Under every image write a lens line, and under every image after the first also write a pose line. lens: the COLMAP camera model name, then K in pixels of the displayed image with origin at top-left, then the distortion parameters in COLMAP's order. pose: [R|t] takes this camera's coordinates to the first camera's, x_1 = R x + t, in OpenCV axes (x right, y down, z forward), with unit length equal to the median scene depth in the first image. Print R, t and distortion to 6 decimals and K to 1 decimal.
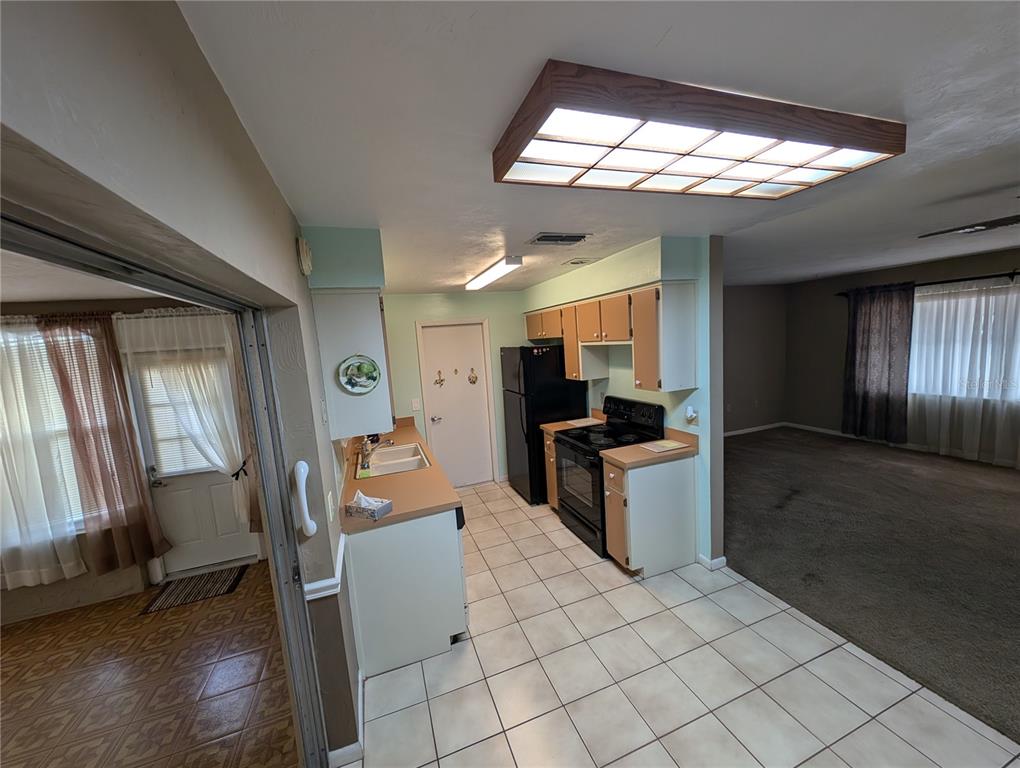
lens RADIAL K [[384.2, 0, 510.9], [0, 384.2, 386.0], [0, 0, 1]] dist [0.001173, -0.000345]
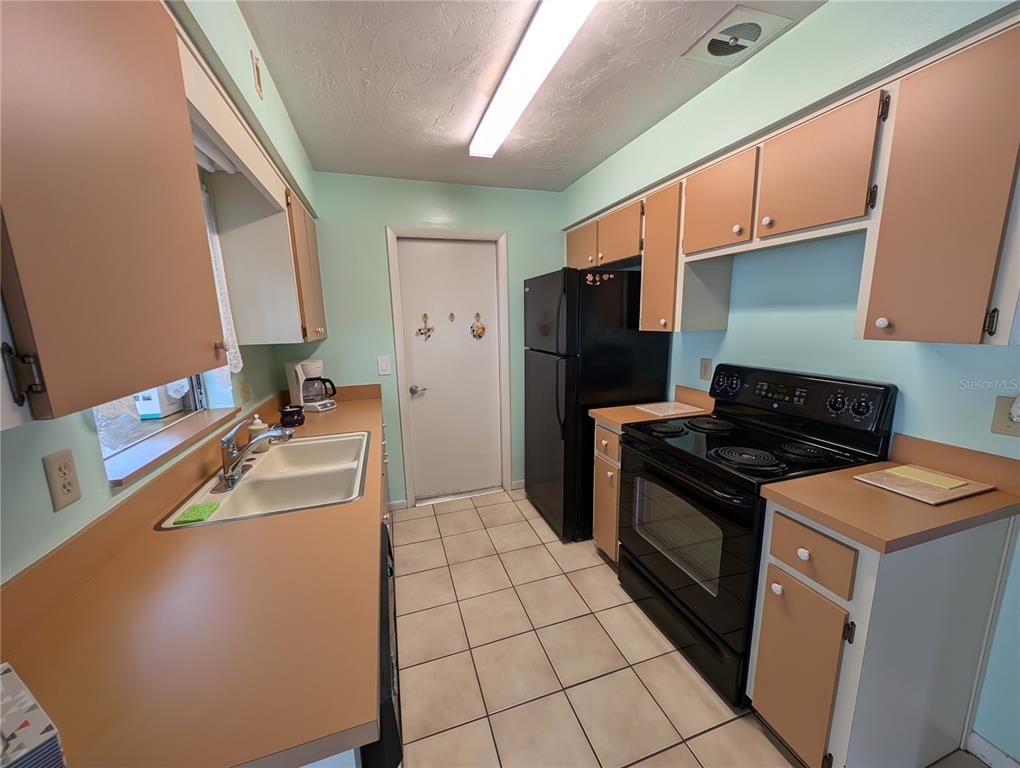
lens RADIAL K [[382.6, 0, 510.4], [0, 382.6, 387.2], [0, 0, 1]] dist [0.017004, -0.007897]
pose [[0.998212, 0.053200, -0.027234, -0.031433], [-0.051348, 0.996583, 0.064693, 0.042528], [0.030582, -0.063179, 0.997534, 0.493774]]
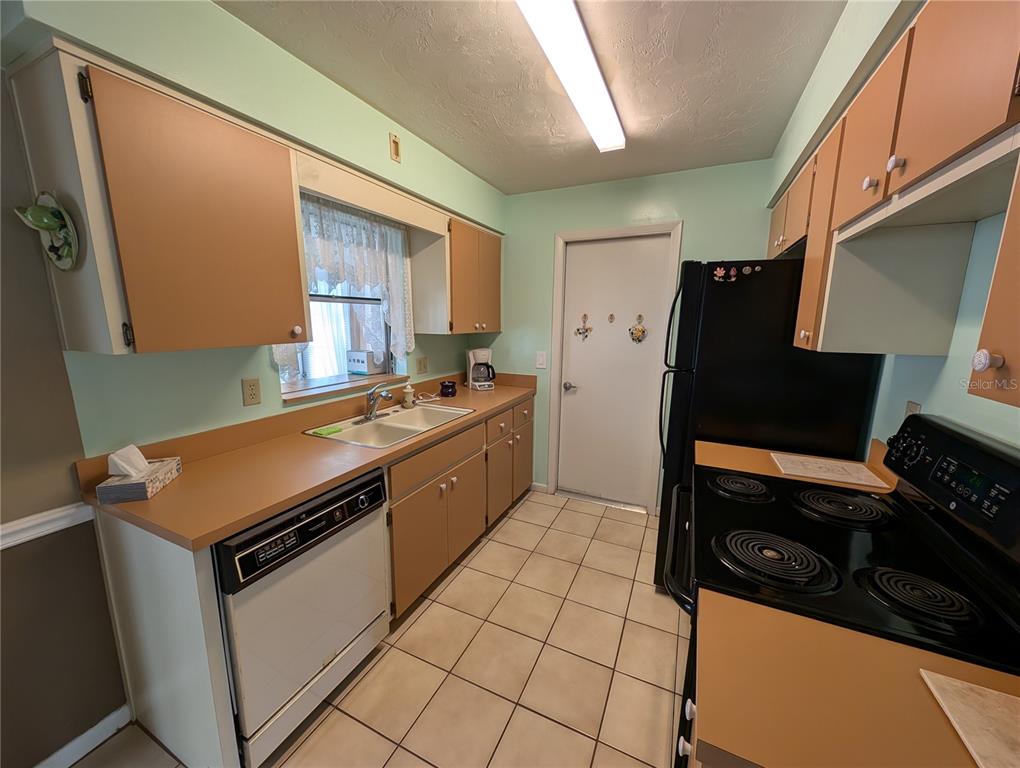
lens RADIAL K [[382.6, 0, 510.4], [0, 382.6, 387.2], [0, 0, 1]] dist [0.017004, -0.007897]
pose [[0.699936, 0.202057, -0.685028, 0.252717], [-0.141966, 0.979368, 0.143821, 0.006991], [0.699954, -0.003414, 0.714180, 0.603920]]
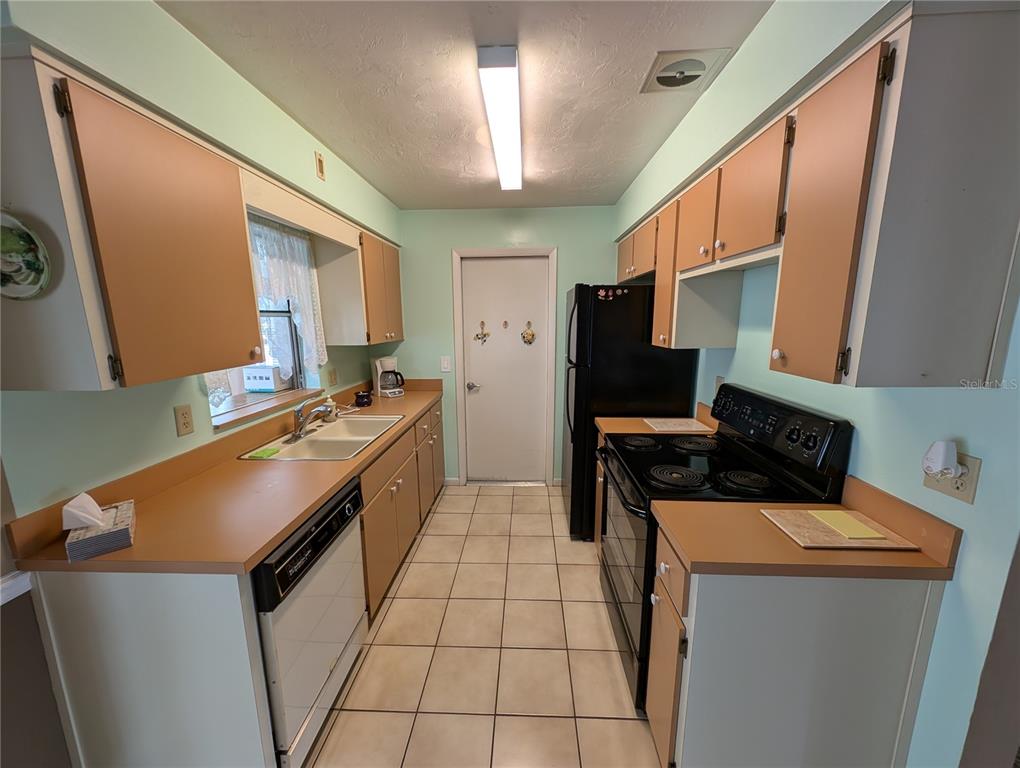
lens RADIAL K [[382.6, 0, 510.4], [0, 382.6, 387.2], [0, 0, 1]] dist [0.017004, -0.007897]
pose [[0.921109, 0.129690, -0.367068, 0.192961], [-0.101128, 0.990222, 0.096091, 0.011067], [0.375941, -0.051389, 0.925218, 0.453703]]
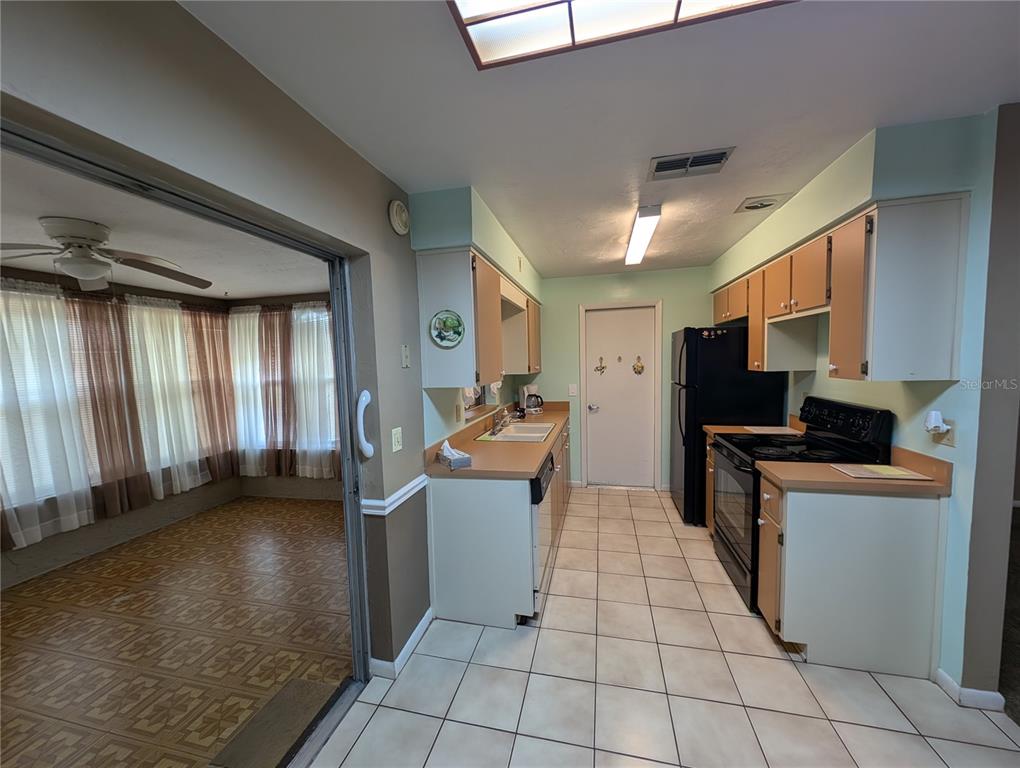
lens RADIAL K [[383.5, 0, 509.2], [0, 383.5, 386.8], [0, 0, 1]] dist [0.009683, -0.004256]
pose [[0.832488, 0.085899, -0.547344, 0.196317], [-0.095272, 0.995387, 0.011309, 0.057917], [0.545790, 0.042732, 0.836831, 0.119864]]
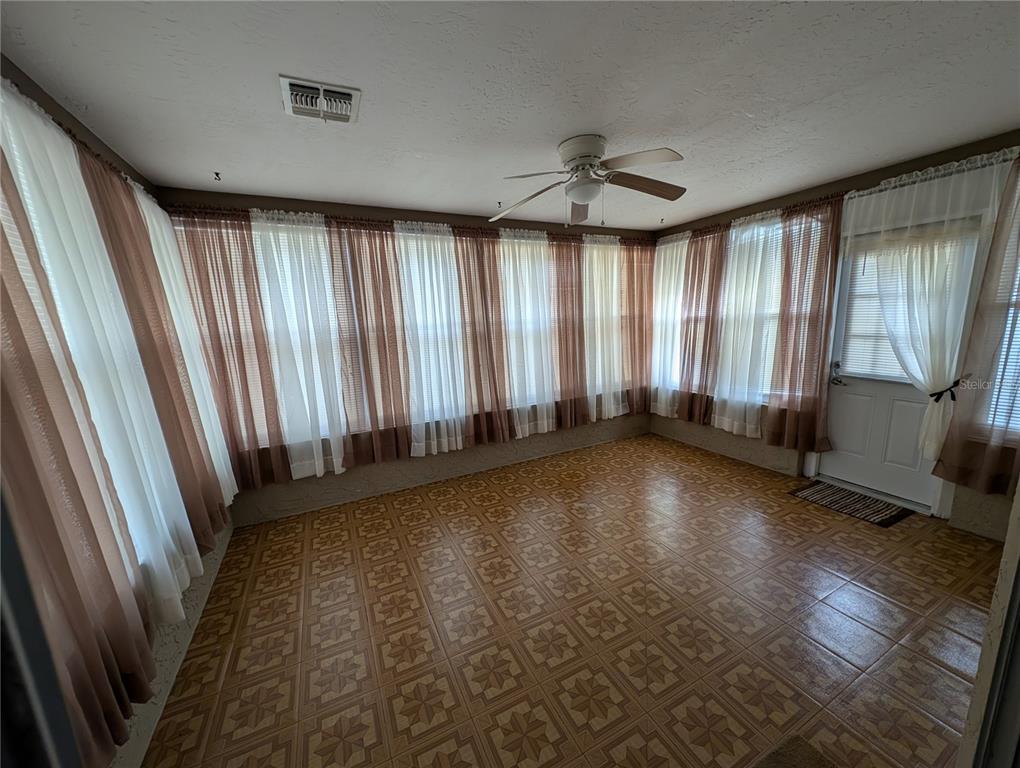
lens RADIAL K [[383.2, 0, 511.8], [0, 383.2, 386.7], [0, 0, 1]] dist [0.010180, -0.004837]
pose [[0.115369, 0.245093, -0.962611, -0.089753], [-0.088694, 0.967752, 0.235773, 0.111520], [0.989355, 0.058177, 0.133387, 0.075441]]
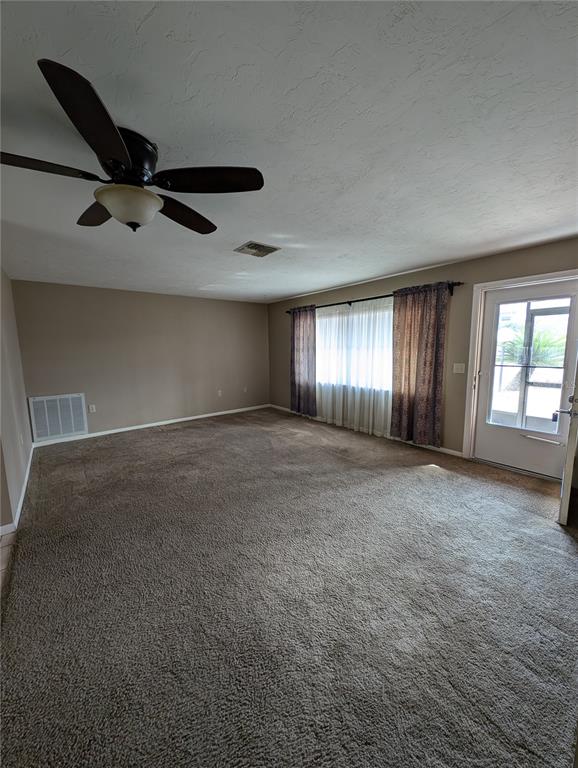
lens RADIAL K [[288.1, 0, 289.0], [0, 288.1, 384.0], [0, 0, 1]] dist [0.017004, -0.007897]
pose [[0.948790, 0.012347, 0.315667, 0.860458], [-0.011917, 0.999924, -0.003293, 0.045450], [-0.315684, -0.000638, 0.948864, -0.004174]]
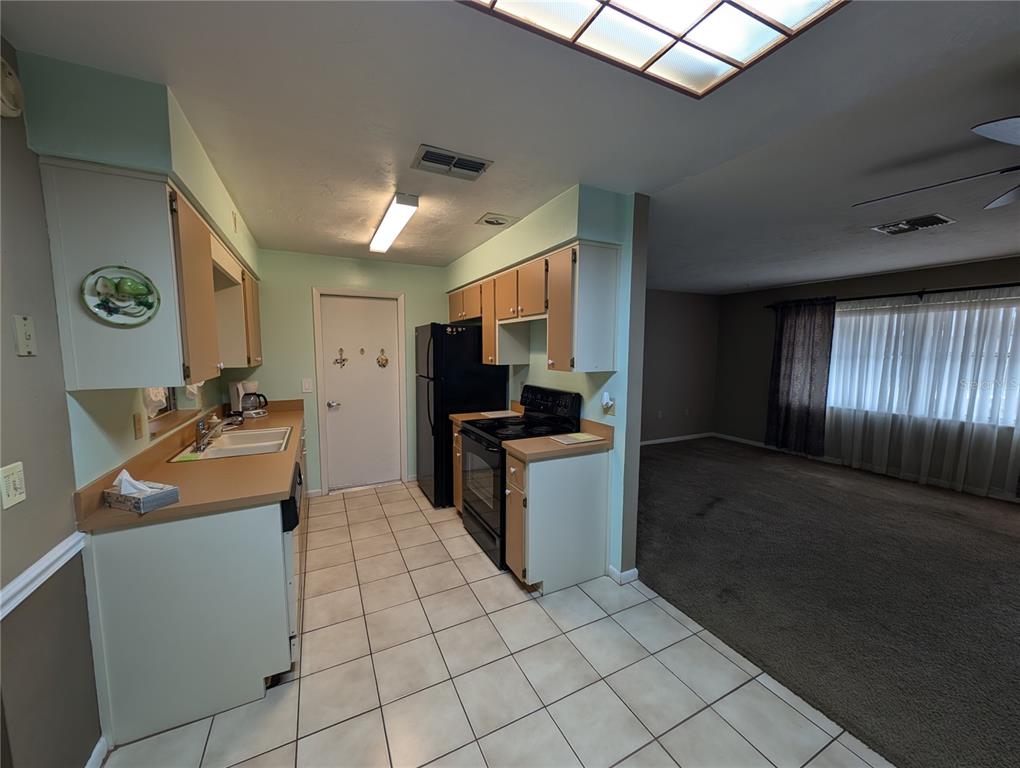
lens RADIAL K [[383.2, 0, 511.8], [0, 383.2, 386.7], [0, 0, 1]] dist [0.010180, -0.004837]
pose [[0.990466, 0.060643, 0.123688, 0.120213], [-0.057659, 0.997956, -0.027560, 0.061867], [-0.125106, 0.020165, 0.991938, 0.139088]]
